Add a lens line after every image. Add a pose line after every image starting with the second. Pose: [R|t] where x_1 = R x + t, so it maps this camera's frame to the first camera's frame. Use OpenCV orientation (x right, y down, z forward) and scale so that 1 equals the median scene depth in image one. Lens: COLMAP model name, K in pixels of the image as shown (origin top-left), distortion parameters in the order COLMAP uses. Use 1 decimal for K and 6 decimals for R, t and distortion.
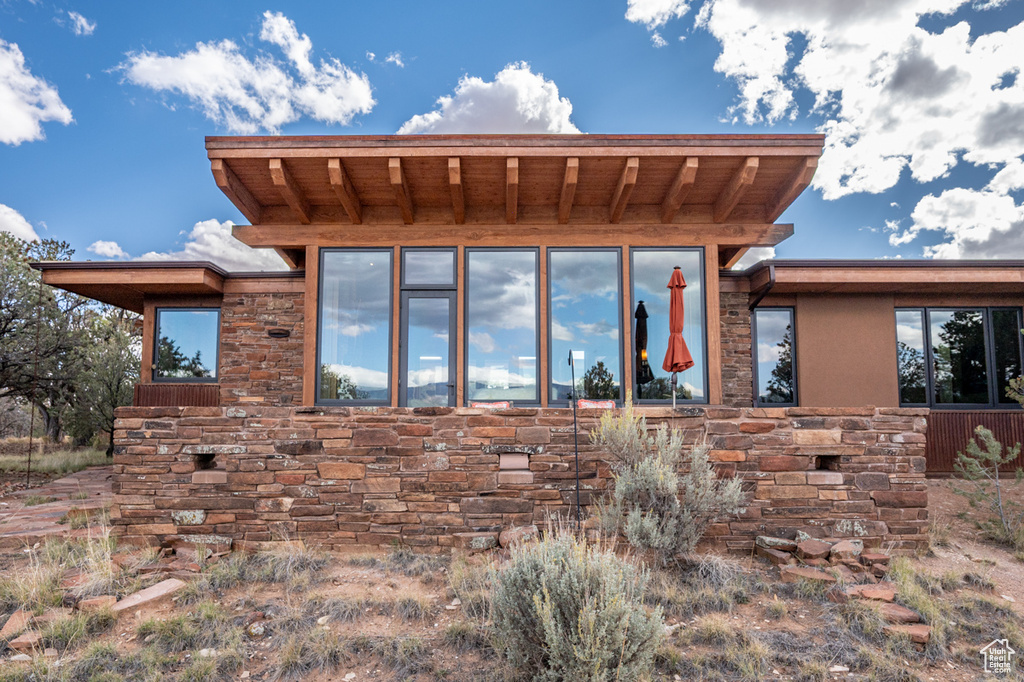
lens RADIAL K [[639.6, 0, 511.8], [0, 639.6, 355.9], [0, 0, 1]] dist [-0.001035, -0.000280]
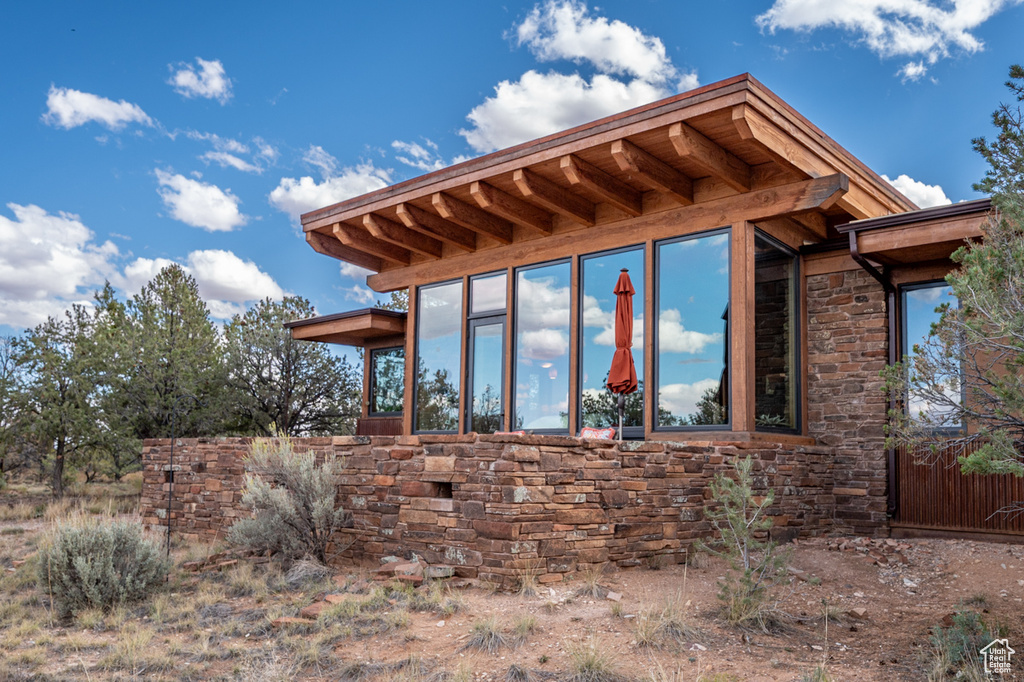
lens RADIAL K [[912.5, 0, 512.0], [0, 912.5, 341.0], [0, 0, 1]] dist [-0.001370, -0.001016]
pose [[0.723395, -0.080691, -0.685703, 0.859314], [0.061964, 0.996727, -0.051921, 0.008139], [0.687649, -0.004930, 0.726027, 0.017058]]
